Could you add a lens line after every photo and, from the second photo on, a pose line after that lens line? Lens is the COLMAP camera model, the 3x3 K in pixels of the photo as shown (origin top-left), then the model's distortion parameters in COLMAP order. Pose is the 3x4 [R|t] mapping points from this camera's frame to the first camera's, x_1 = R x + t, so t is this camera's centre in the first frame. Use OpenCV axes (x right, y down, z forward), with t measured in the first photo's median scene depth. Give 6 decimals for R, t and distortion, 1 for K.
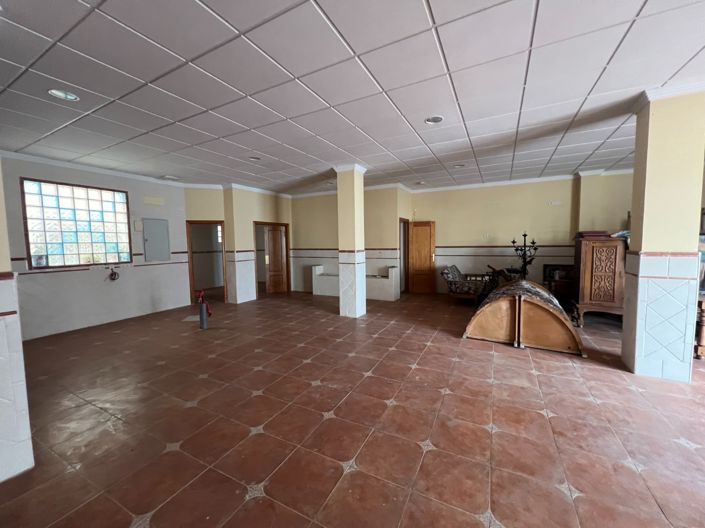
lens RADIAL K [[282.0, 0, 351.5], [0, 282.0, 262.7], [0, 0, 1]] dist [-0.002375, 0.000201]
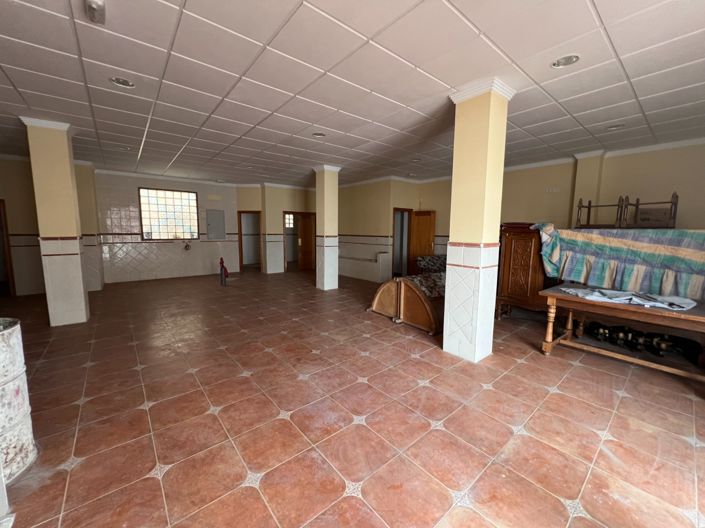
lens RADIAL K [[282.0, 0, 351.2], [0, 282.0, 263.7], [0, 0, 1]] dist [-0.002375, 0.000201]
pose [[0.922310, 0.069193, -0.380205, 0.575026], [-0.051064, 0.997034, 0.057577, 0.001707], [0.383061, -0.033689, 0.923108, -0.094365]]
